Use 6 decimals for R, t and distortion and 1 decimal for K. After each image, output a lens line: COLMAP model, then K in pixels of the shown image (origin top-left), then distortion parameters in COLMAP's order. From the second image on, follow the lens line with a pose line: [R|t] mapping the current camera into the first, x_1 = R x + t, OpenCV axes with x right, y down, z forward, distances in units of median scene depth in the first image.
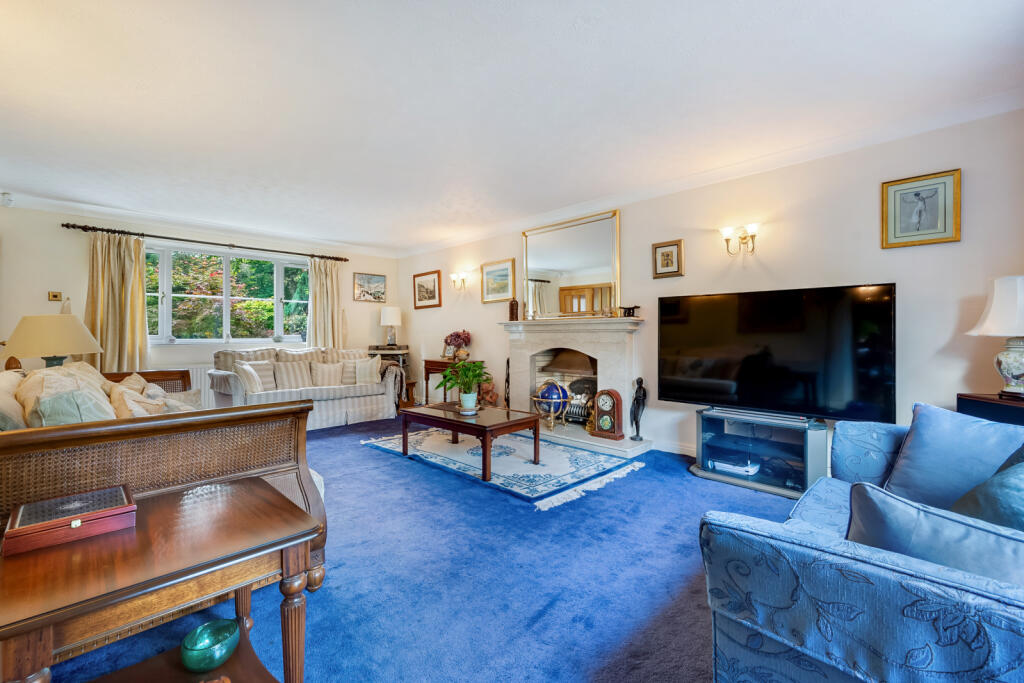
lens RADIAL K [[434.2, 0, 512.0], [0, 434.2, 341.5], [0, 0, 1]] dist [-0.002387, -0.000056]
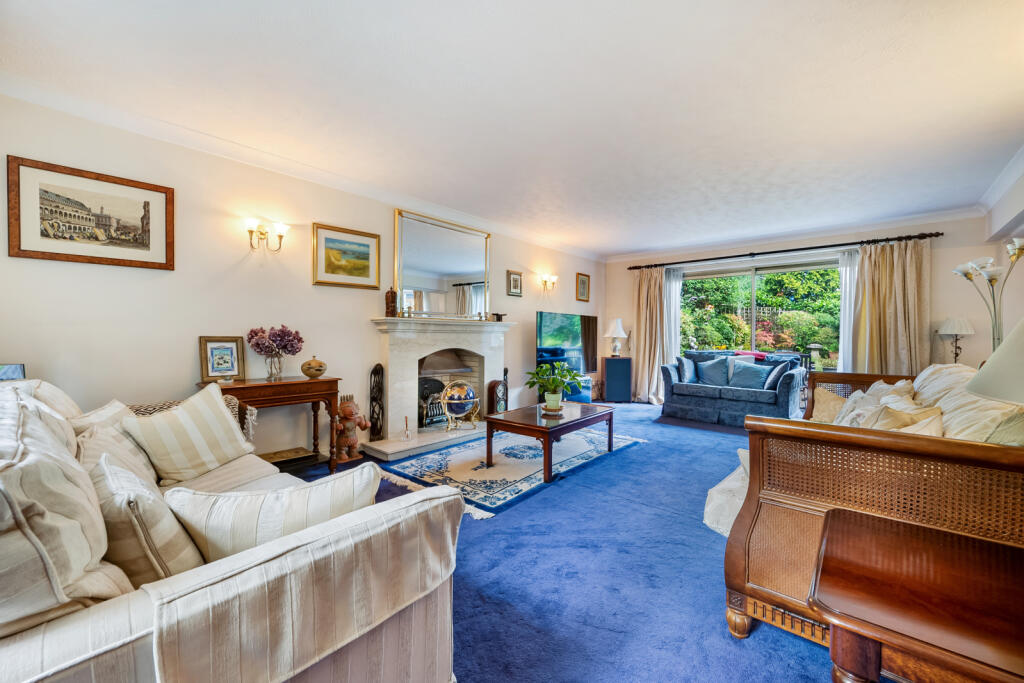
lens RADIAL K [[411.2, 0, 512.0], [0, 411.2, 341.5], [0, 0, 1]] dist [-0.001190, -0.000160]
pose [[-0.062619, -0.015895, 0.997911, -0.749916], [0.002218, 0.999868, 0.016065, -0.014602], [-0.998035, 0.003220, -0.062576, 0.818676]]
